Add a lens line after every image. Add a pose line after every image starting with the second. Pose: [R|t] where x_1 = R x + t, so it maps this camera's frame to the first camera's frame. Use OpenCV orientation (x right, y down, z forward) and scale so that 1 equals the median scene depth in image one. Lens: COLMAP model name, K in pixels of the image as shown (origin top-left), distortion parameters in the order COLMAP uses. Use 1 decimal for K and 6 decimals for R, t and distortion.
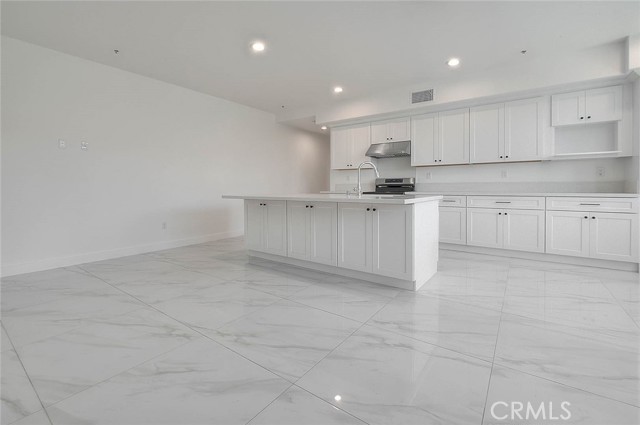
lens RADIAL K [[273.5, 0, 315.3], [0, 273.5, 190.3], [0, 0, 1]] dist [-0.000384, -0.001778]
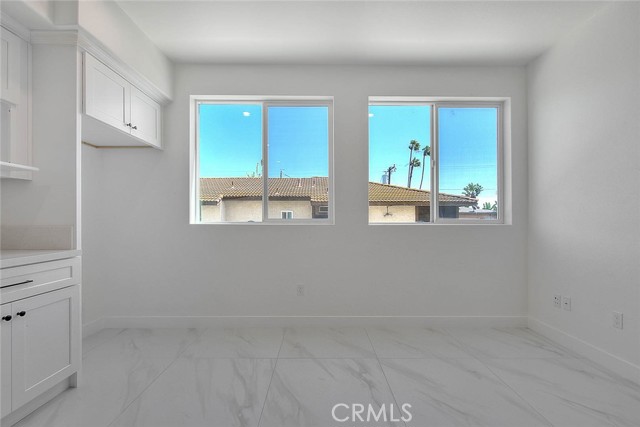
lens RADIAL K [[278.7, 0, 320.3], [0, 278.7, 220.4], [0, 0, 1]] dist [-0.006561, -0.001396]
pose [[-0.593745, -0.000756, 0.804653, 0.294637], [0.012925, 0.999862, 0.010477, -0.034710], [-0.804550, 0.016620, -0.593653, 0.659857]]
